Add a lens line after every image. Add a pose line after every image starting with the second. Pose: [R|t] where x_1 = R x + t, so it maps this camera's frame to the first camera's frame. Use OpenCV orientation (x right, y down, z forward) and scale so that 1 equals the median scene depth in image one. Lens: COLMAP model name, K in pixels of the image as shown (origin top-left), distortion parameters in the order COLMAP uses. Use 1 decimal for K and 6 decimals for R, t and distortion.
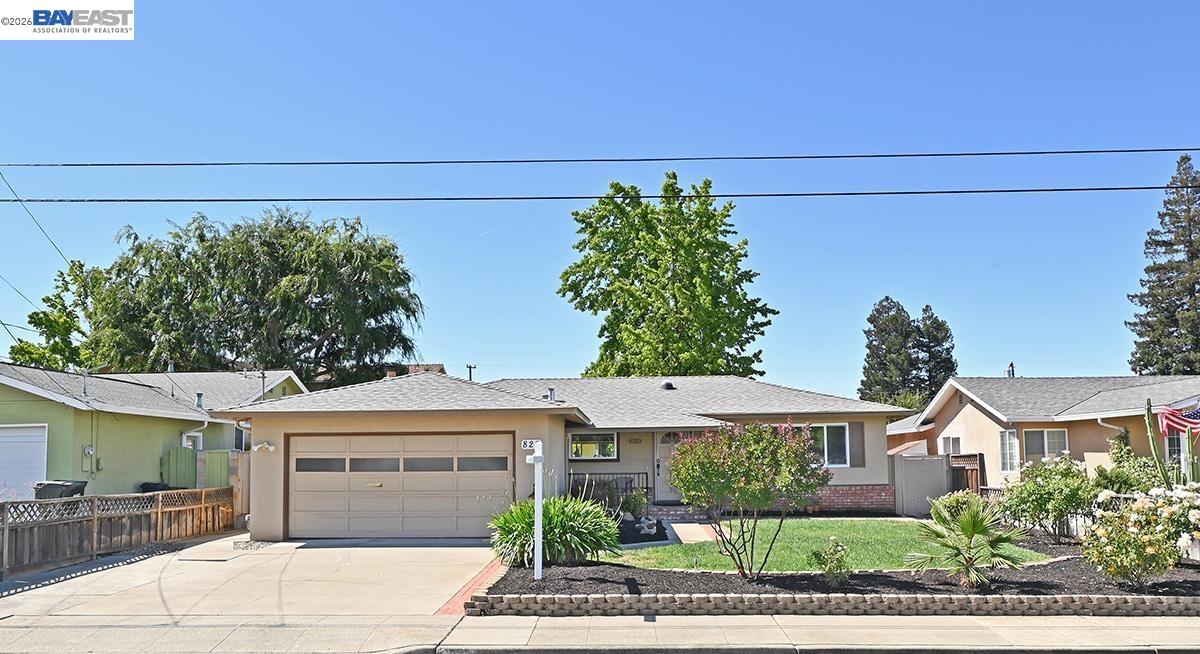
lens RADIAL K [[943.7, 0, 599.3], [0, 943.7, 409.8], [0, 0, 1]] dist [-0.001872, 0.000583]
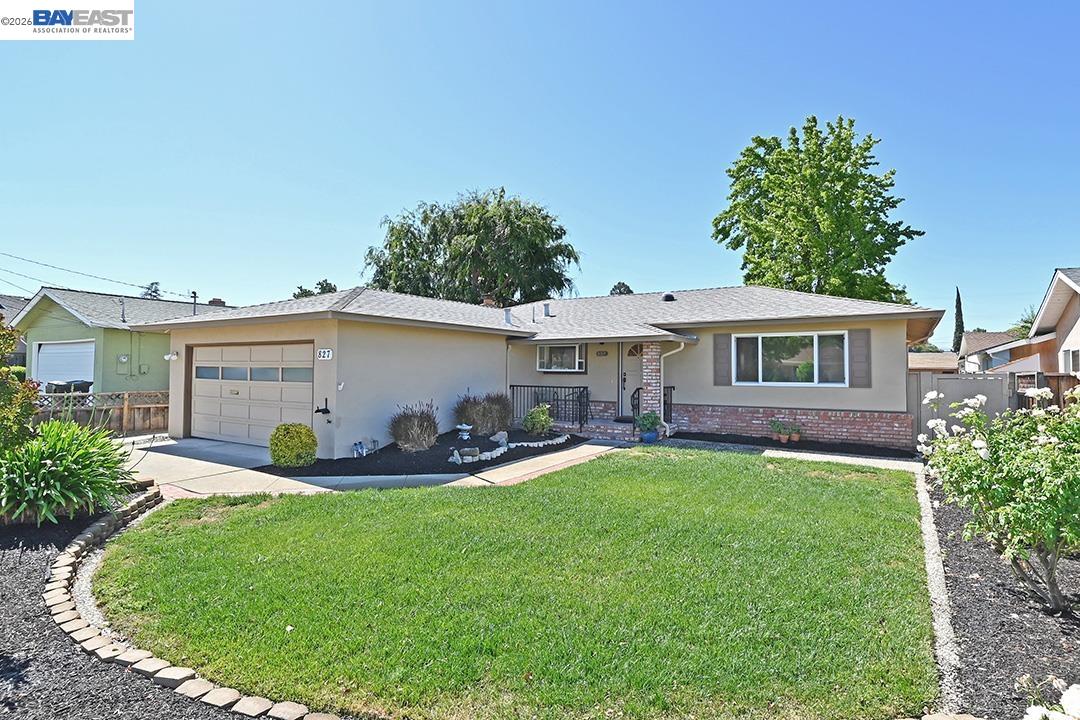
lens RADIAL K [[562.3, 0, 548.2], [0, 562.3, 358.1], [0, 0, 1]] dist [0.002908, -0.015371]
pose [[0.856864, 0.004233, -0.515525, 0.243633], [0.013271, 0.999454, 0.030264, 0.016085], [0.515371, -0.032773, 0.856340, 0.396614]]
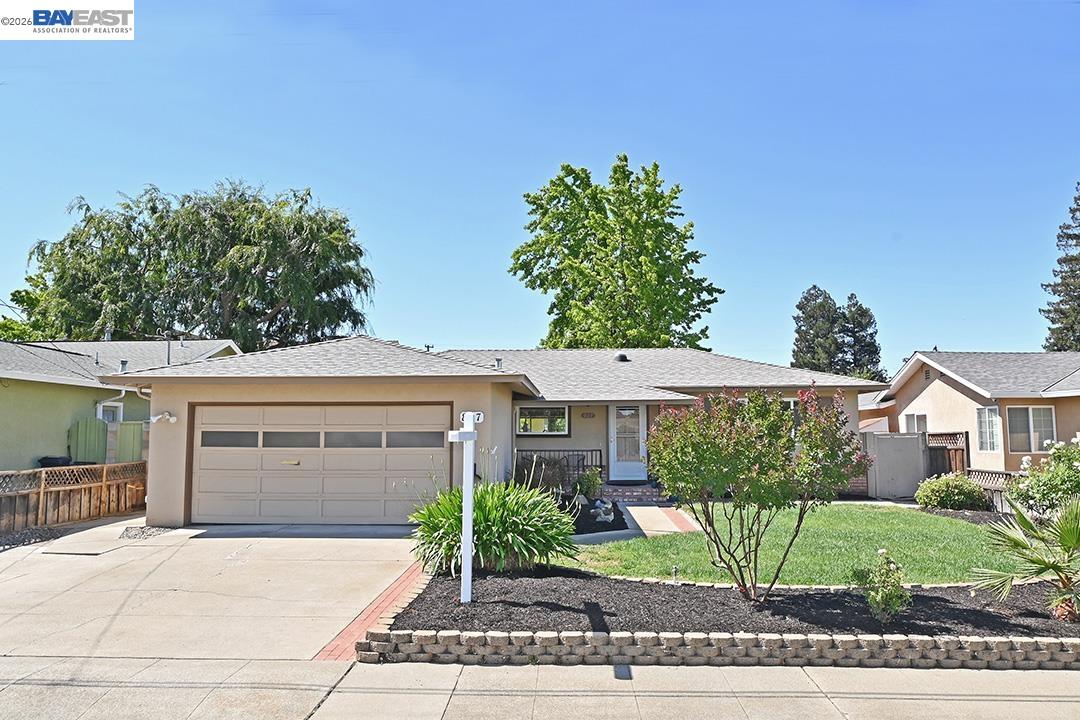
lens RADIAL K [[839.2, 0, 540.0], [0, 839.2, 360.0], [0, 0, 1]] dist [-0.000616, -0.002218]
pose [[0.999927, 0.007416, -0.009493, -0.001304], [-0.007744, 0.999358, -0.034988, 0.006481], [0.009228, 0.035059, 0.999343, 0.142128]]
